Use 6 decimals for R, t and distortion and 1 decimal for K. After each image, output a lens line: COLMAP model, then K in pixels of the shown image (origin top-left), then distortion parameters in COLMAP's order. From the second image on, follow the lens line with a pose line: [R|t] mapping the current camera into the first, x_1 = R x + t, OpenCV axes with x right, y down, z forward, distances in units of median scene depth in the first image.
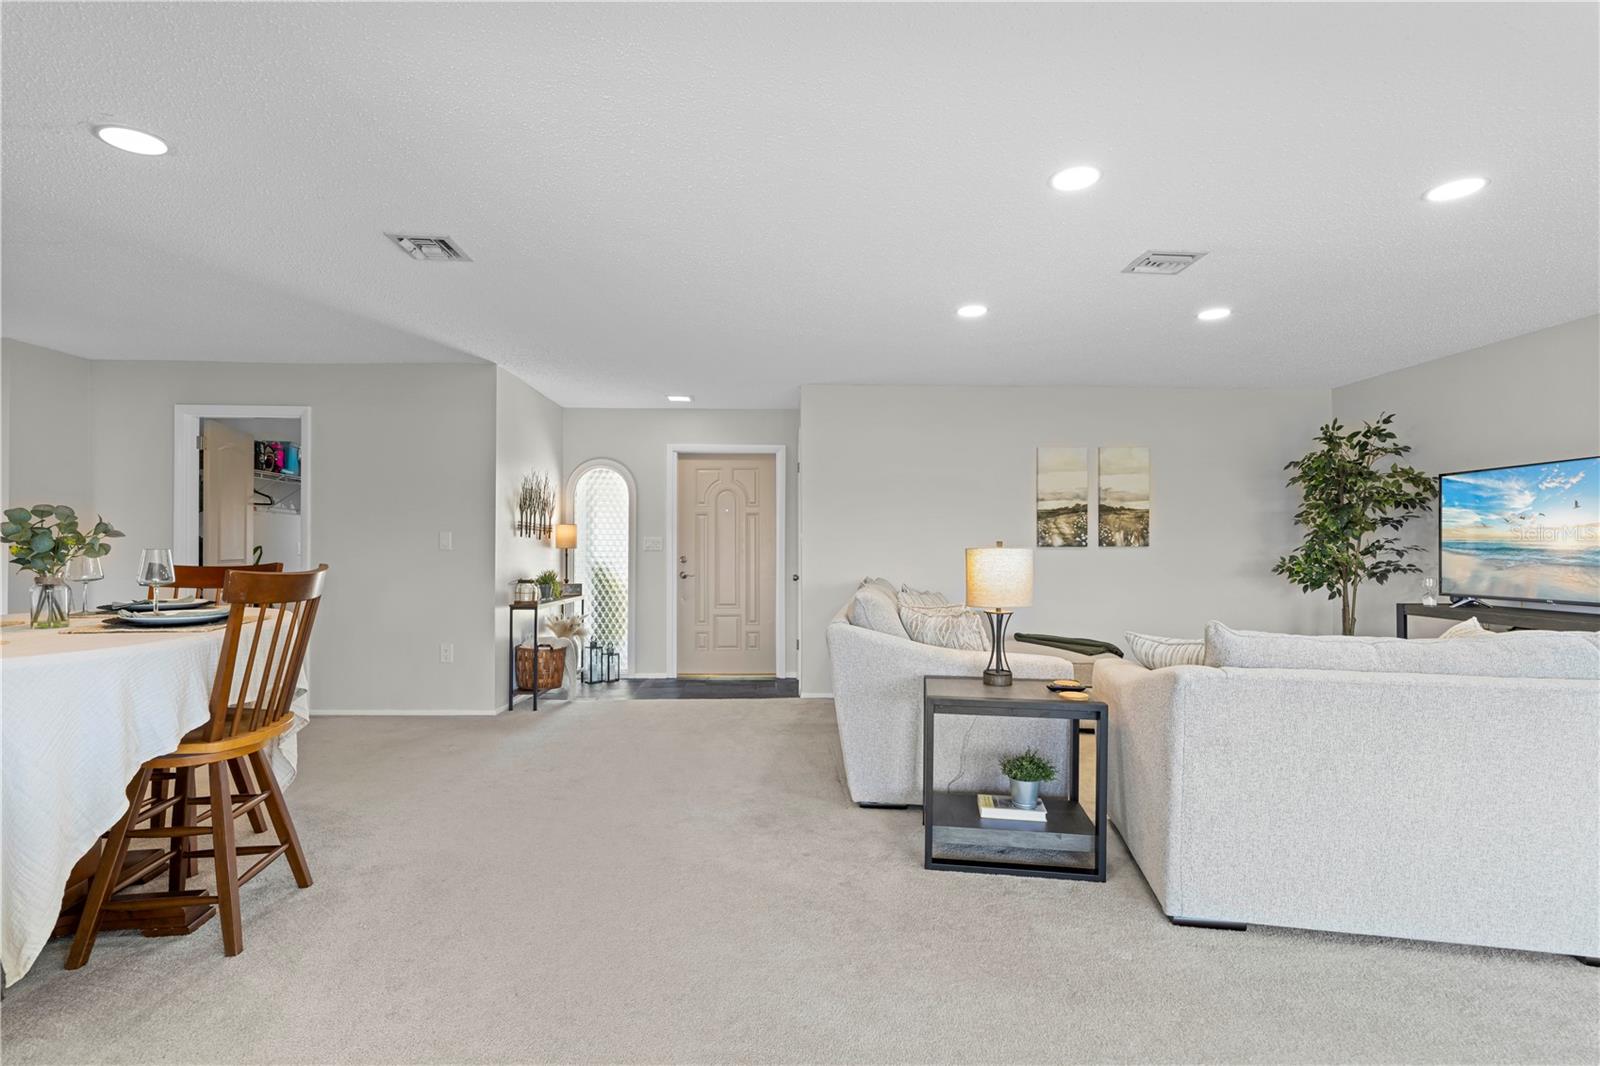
lens RADIAL K [[722.3, 0, 796.8], [0, 722.3, 545.8], [0, 0, 1]] dist [-0.003853, -0.000355]
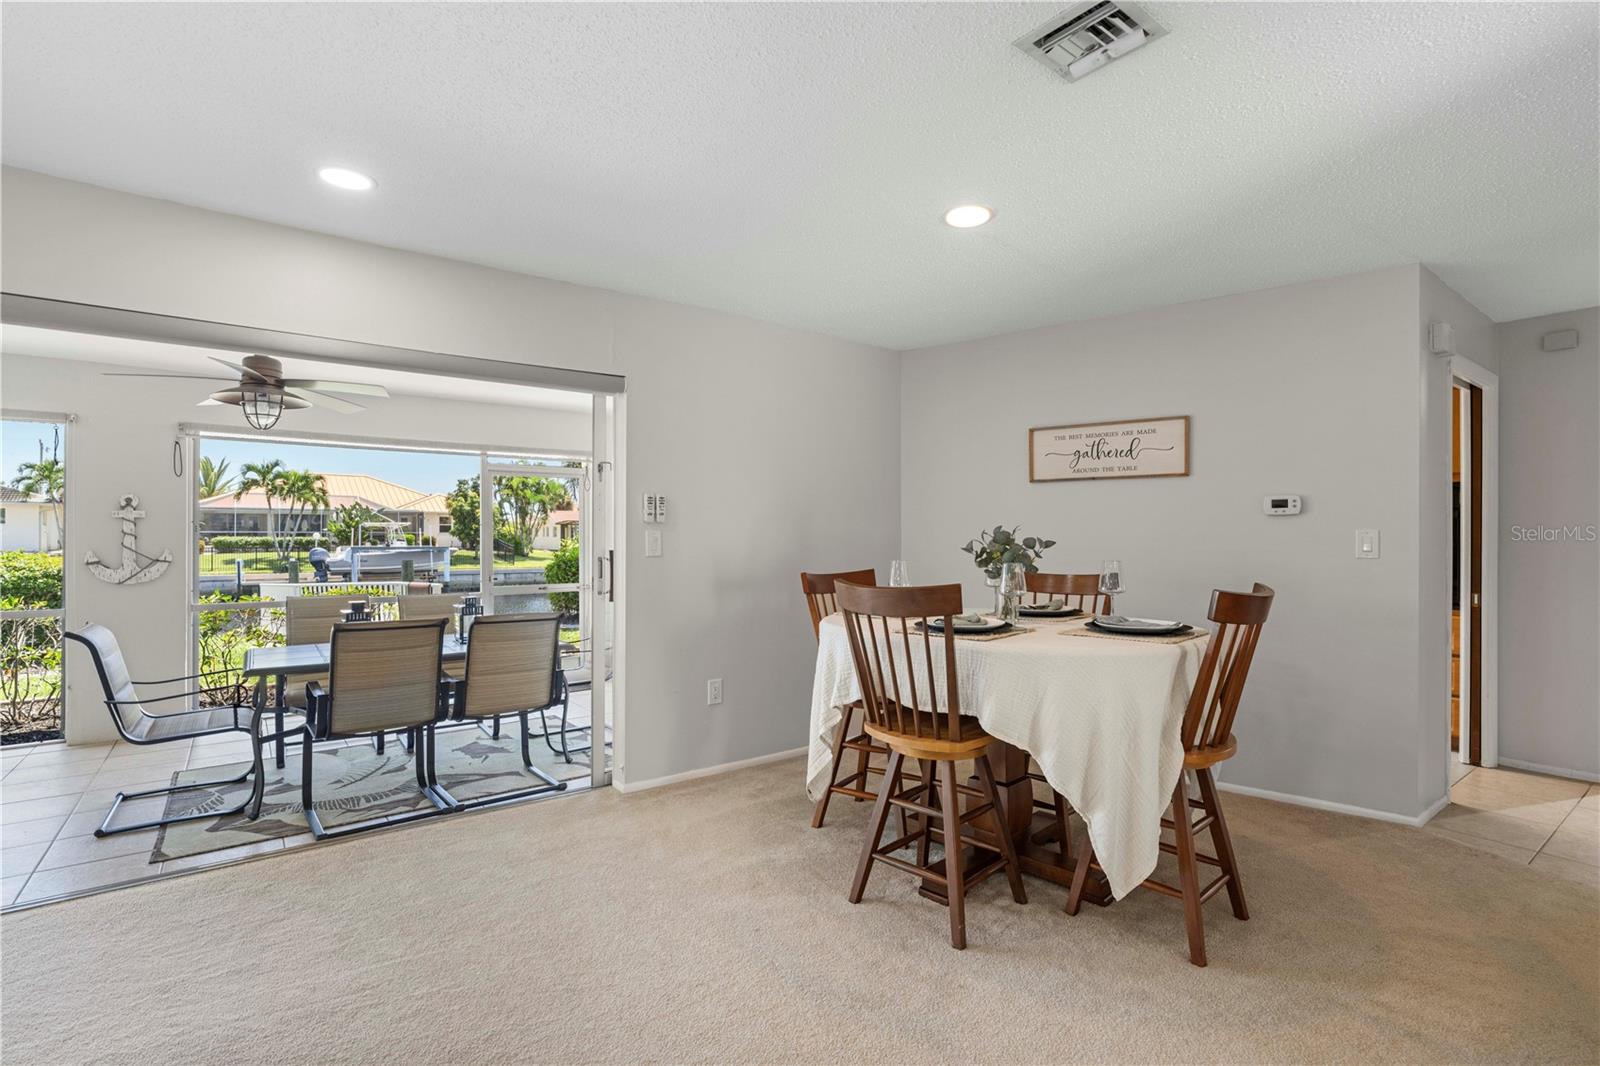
lens RADIAL K [[744.0, 0, 804.8], [0, 744.0, 539.7], [0, 0, 1]] dist [-0.003056, 0.000585]
pose [[-0.810978, -0.003377, -0.585067, 0.004145], [-0.003750, 0.999993, -0.000574, -0.011111], [0.585065, 0.001728, -0.810985, 0.713413]]
